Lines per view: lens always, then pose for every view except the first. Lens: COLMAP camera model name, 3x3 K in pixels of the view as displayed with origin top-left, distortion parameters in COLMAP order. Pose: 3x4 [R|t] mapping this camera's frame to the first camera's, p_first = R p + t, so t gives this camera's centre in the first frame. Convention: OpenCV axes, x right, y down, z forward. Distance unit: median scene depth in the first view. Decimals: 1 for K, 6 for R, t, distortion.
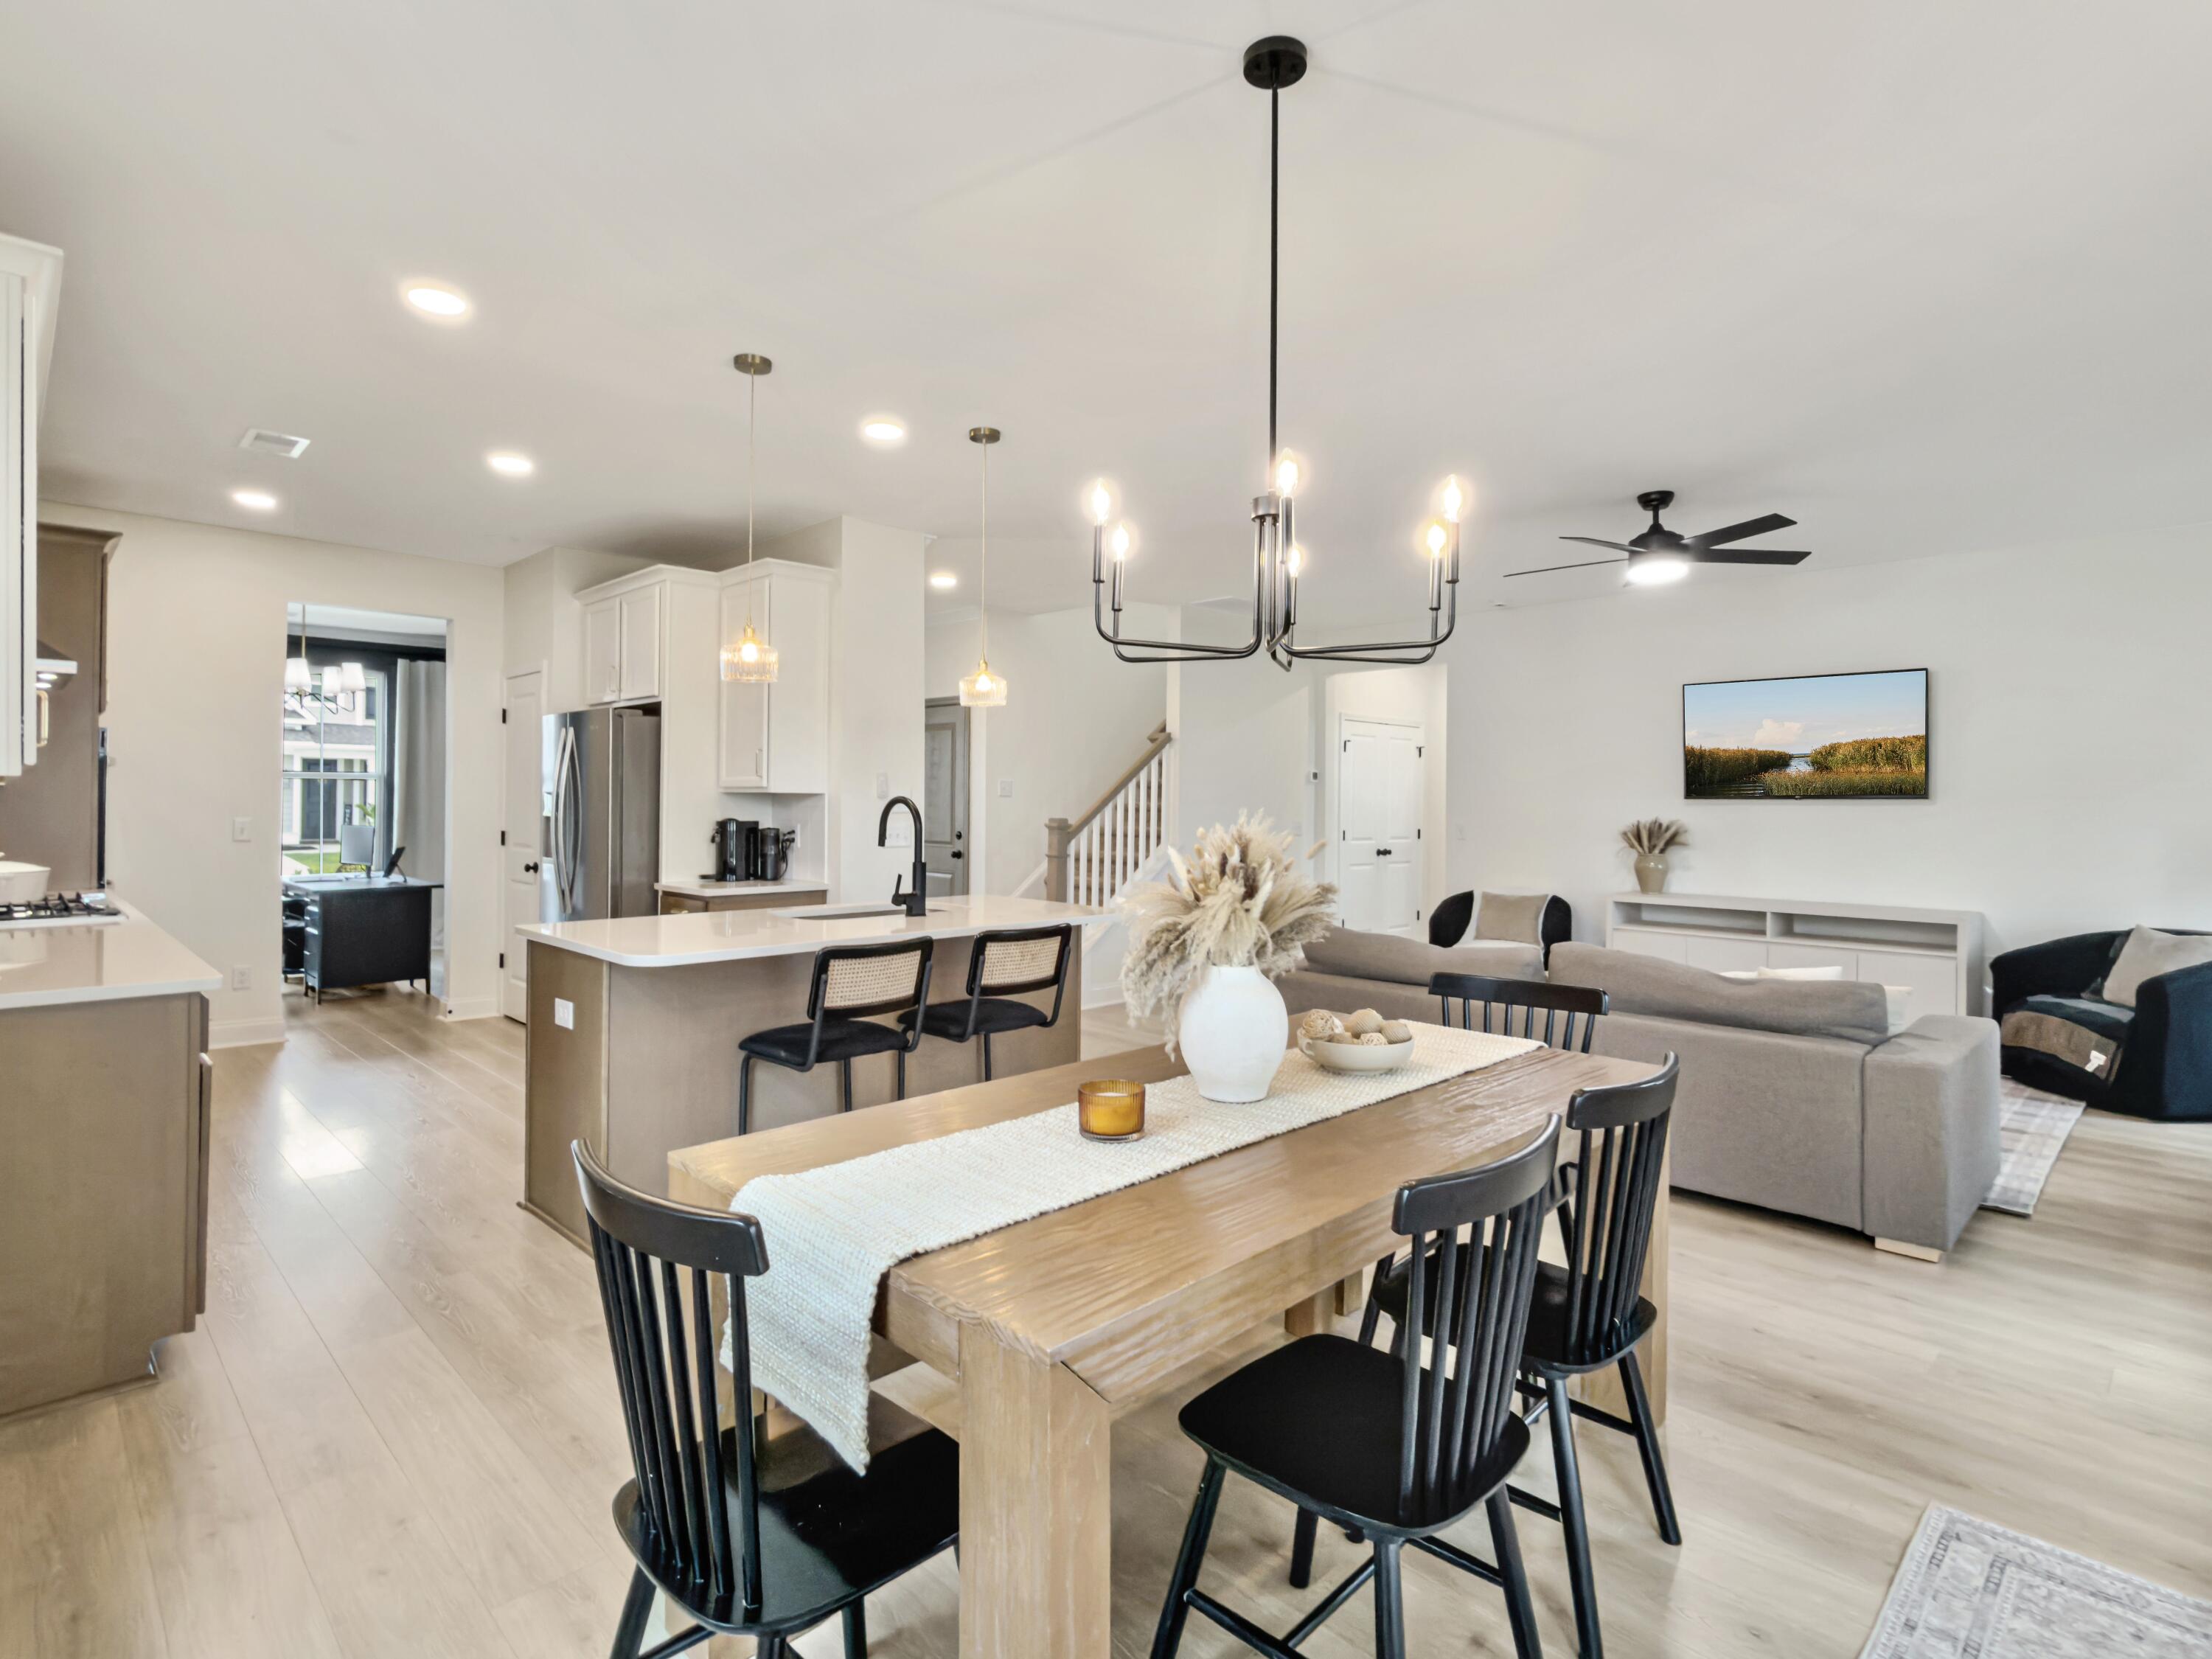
lens RADIAL K [[1129.4, 0, 1106.8], [0, 1129.4, 790.9], [0, 0, 1]] dist [-0.001875, -0.000536]
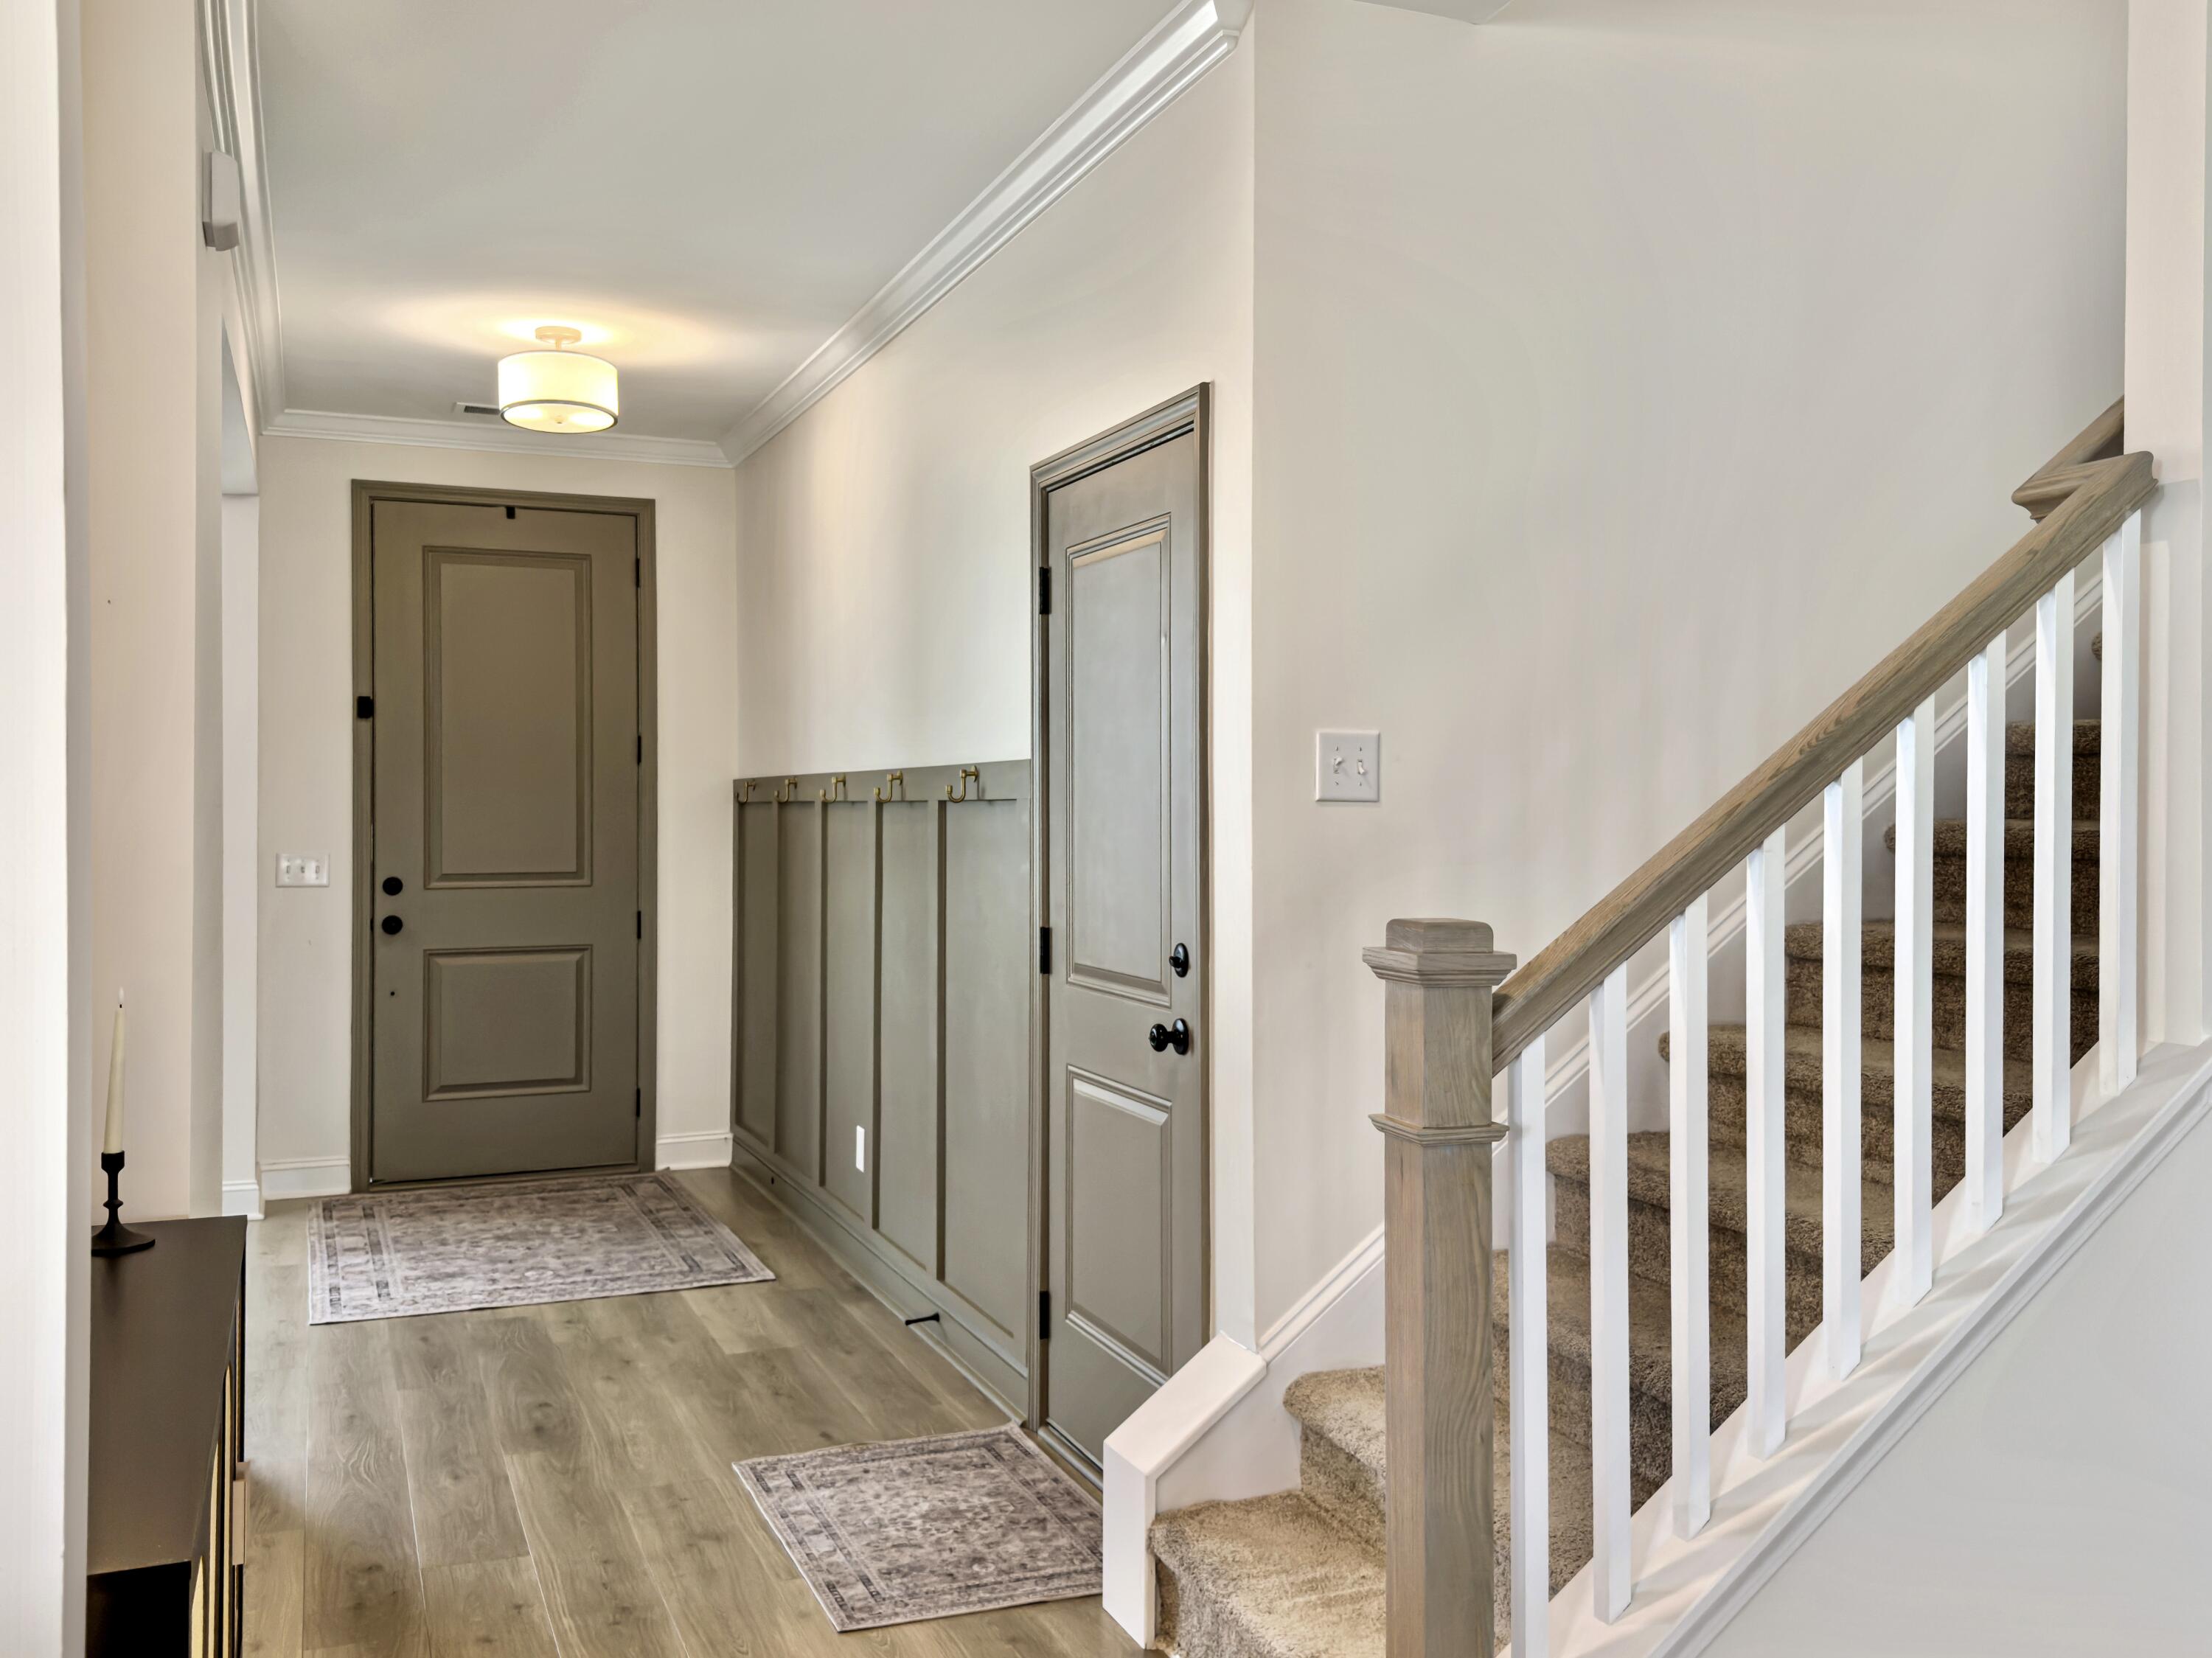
lens RADIAL K [[1997.8, 0, 1106.0], [0, 1997.8, 829.0], [0, 0, 1]] dist [0.130846, 0.000947]
pose [[0.920479, -0.002038, -0.390786, 0.041626], [0.010823, 0.999736, 0.020281, 0.001822], [0.390641, -0.022897, 0.920258, 0.830634]]
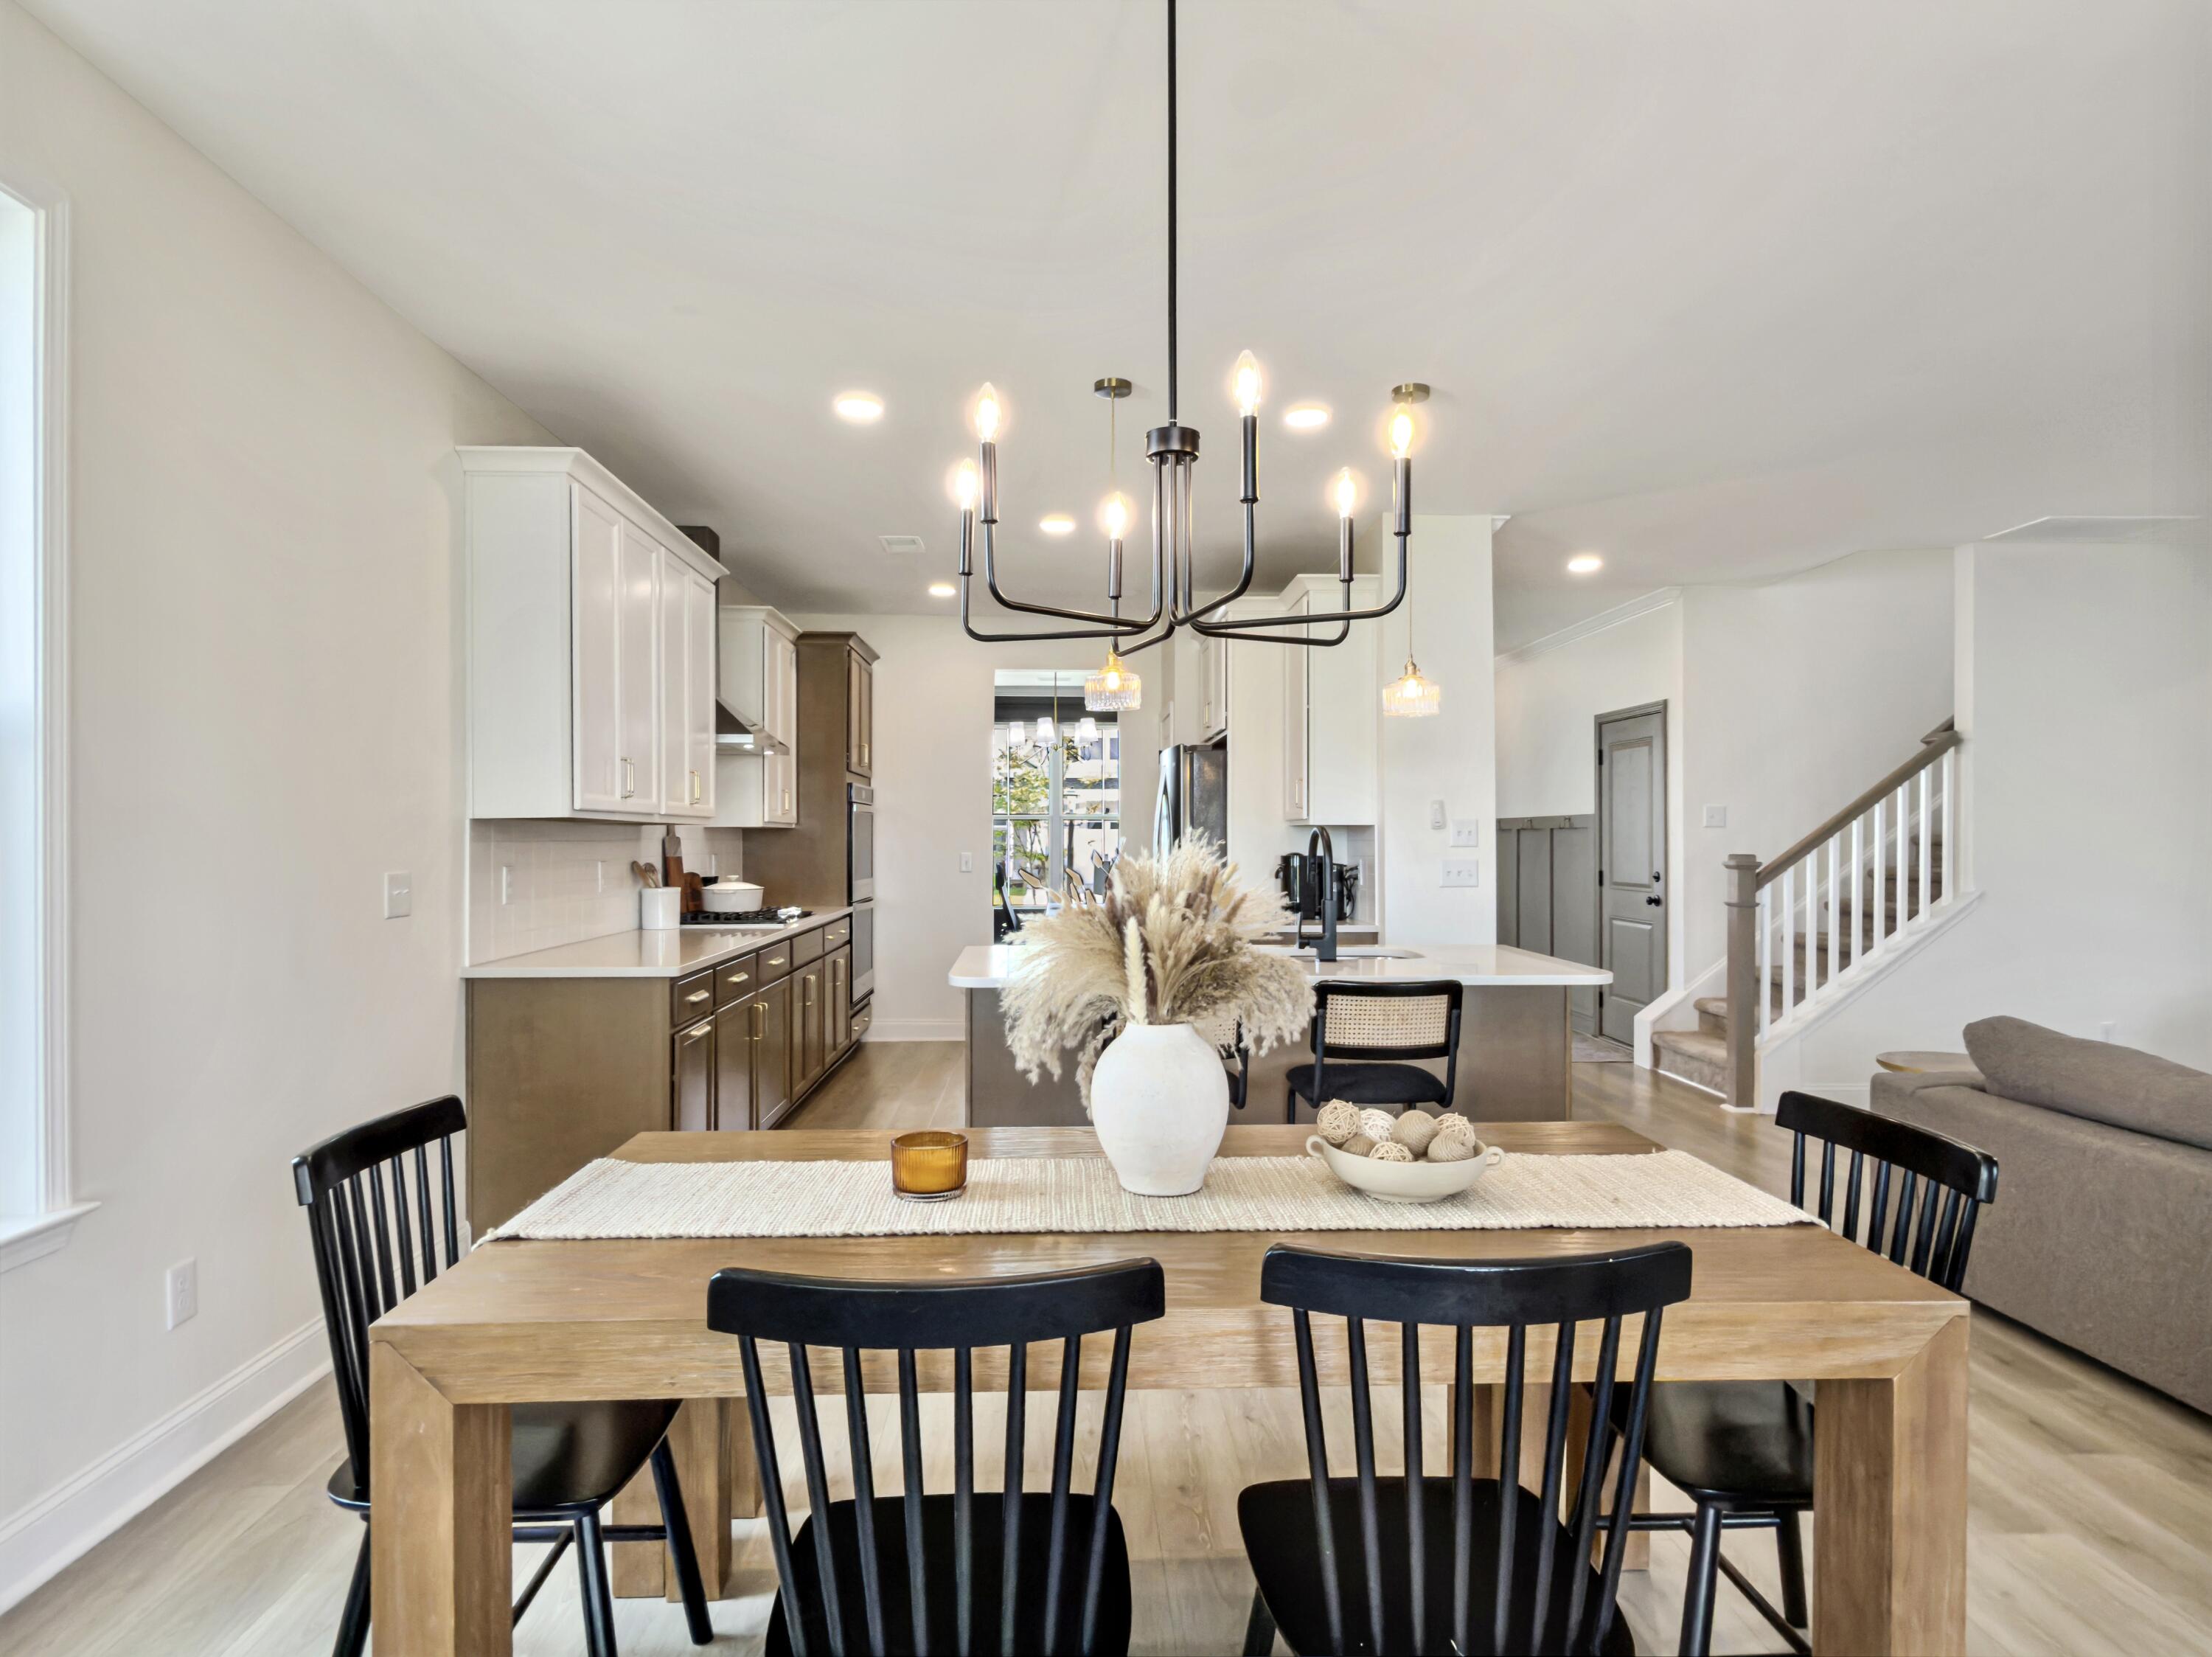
lens RADIAL K [[1233.9, 0, 1106.0], [0, 1233.9, 828.5], [0, 0, 1]] dist [0.004727, 0.000492]
pose [[0.746430, -0.008406, -0.665411, 0.236392], [0.010537, 0.999944, -0.000812, 0.002233], [0.665381, -0.006406, 0.746476, 0.101967]]
